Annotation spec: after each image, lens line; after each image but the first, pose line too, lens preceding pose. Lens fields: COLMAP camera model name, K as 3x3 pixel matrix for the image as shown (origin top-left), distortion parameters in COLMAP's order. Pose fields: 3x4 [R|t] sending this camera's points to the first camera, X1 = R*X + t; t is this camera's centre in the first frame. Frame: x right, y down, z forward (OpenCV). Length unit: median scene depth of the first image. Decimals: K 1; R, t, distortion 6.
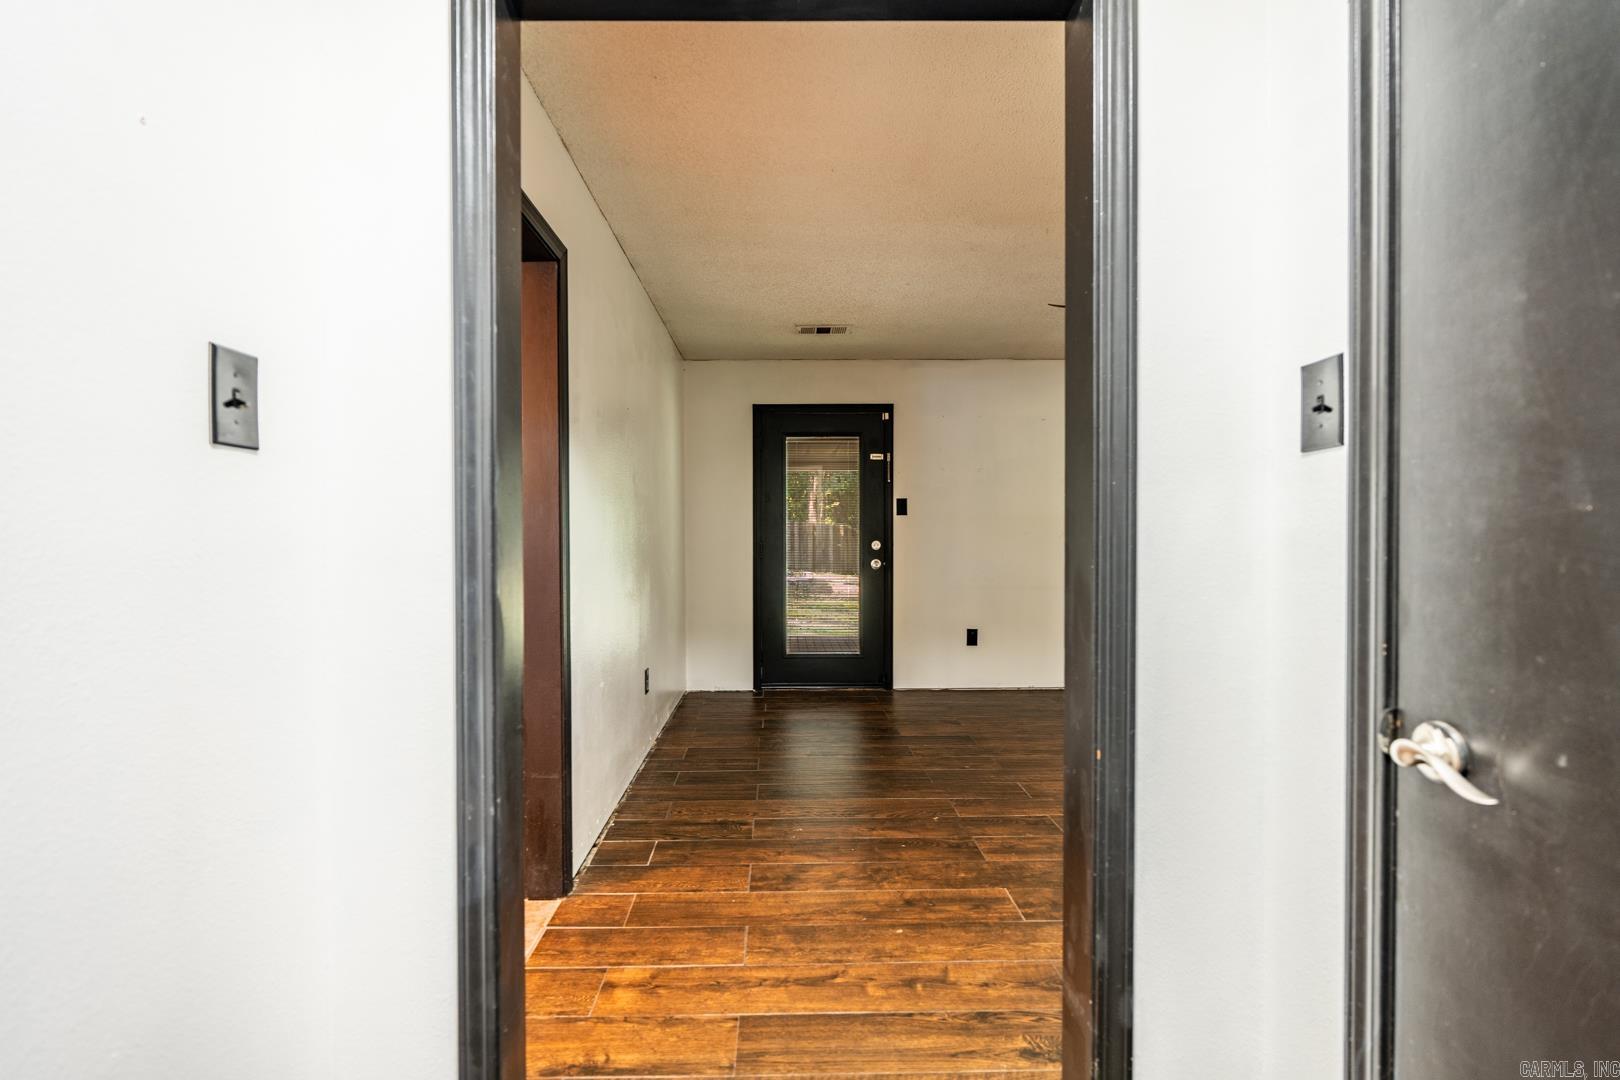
lens RADIAL K [[710.1, 0, 813.3], [0, 710.1, 543.2], [0, 0, 1]] dist [0.002728, -0.000904]
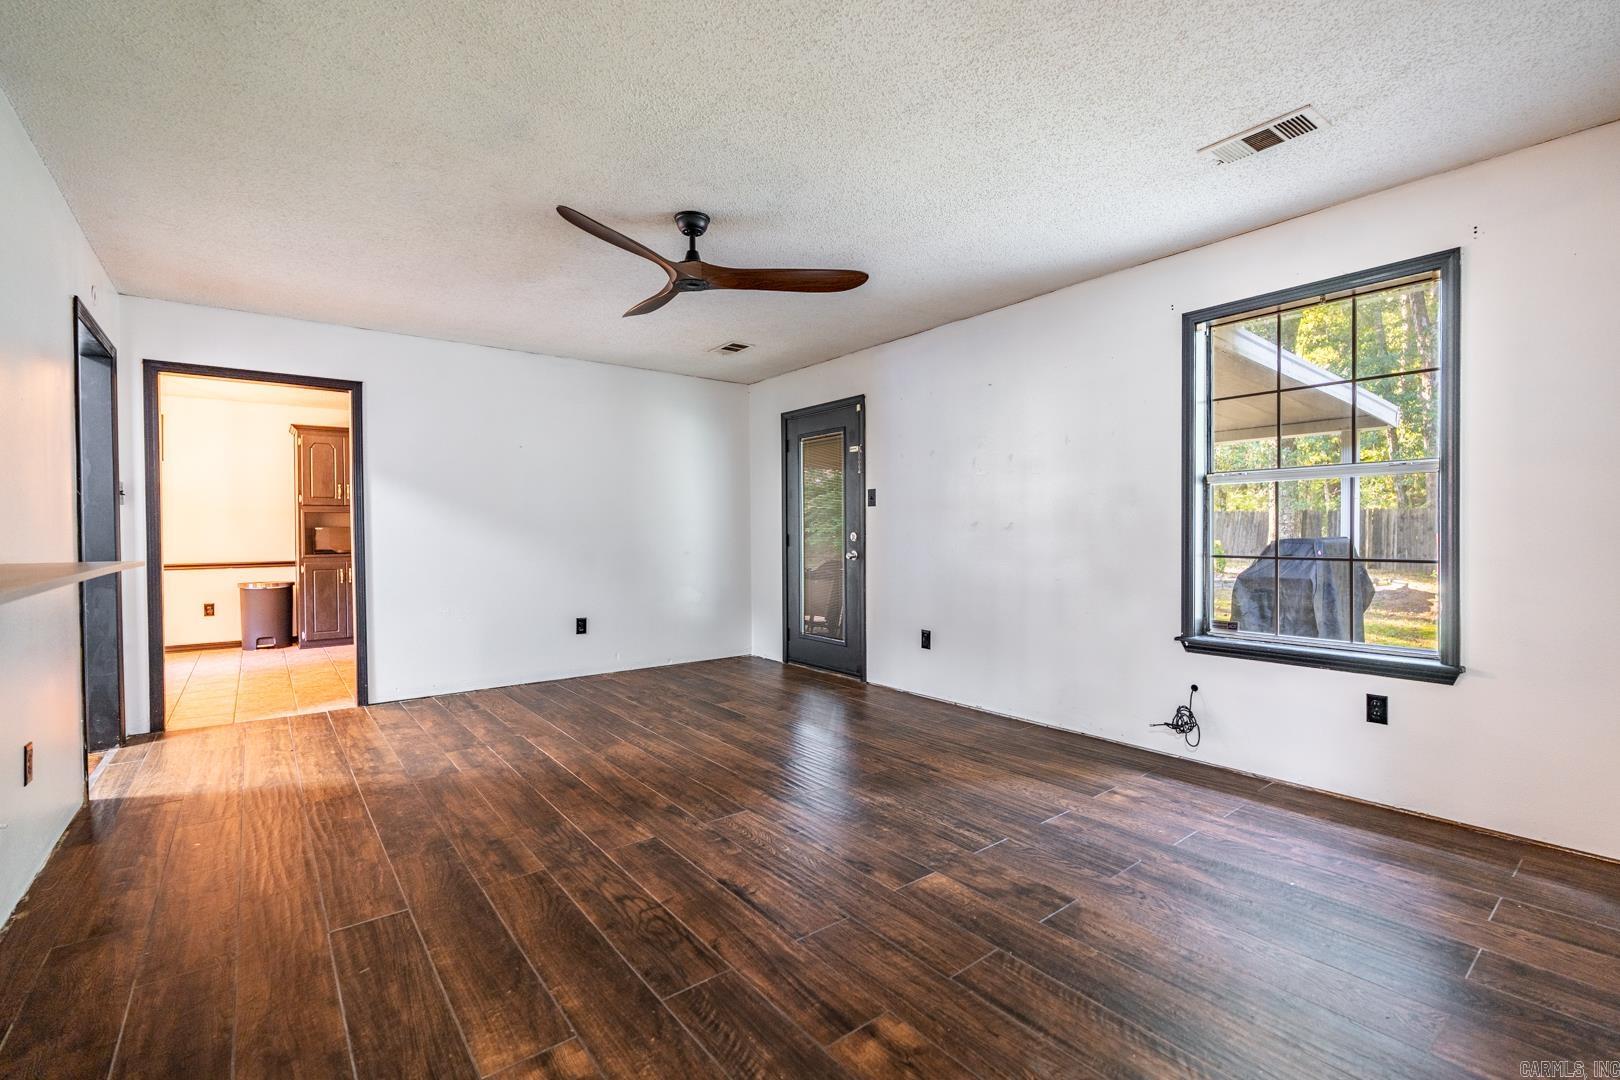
lens RADIAL K [[710.1, 0, 808.1], [0, 710.1, 542.7], [0, 0, 1]] dist [0.002728, -0.000904]
pose [[0.608173, 0.011774, -0.793717, 0.853427], [-0.009873, 0.999925, 0.007268, 0.004516], [0.793743, 0.003416, 0.608244, 0.336483]]
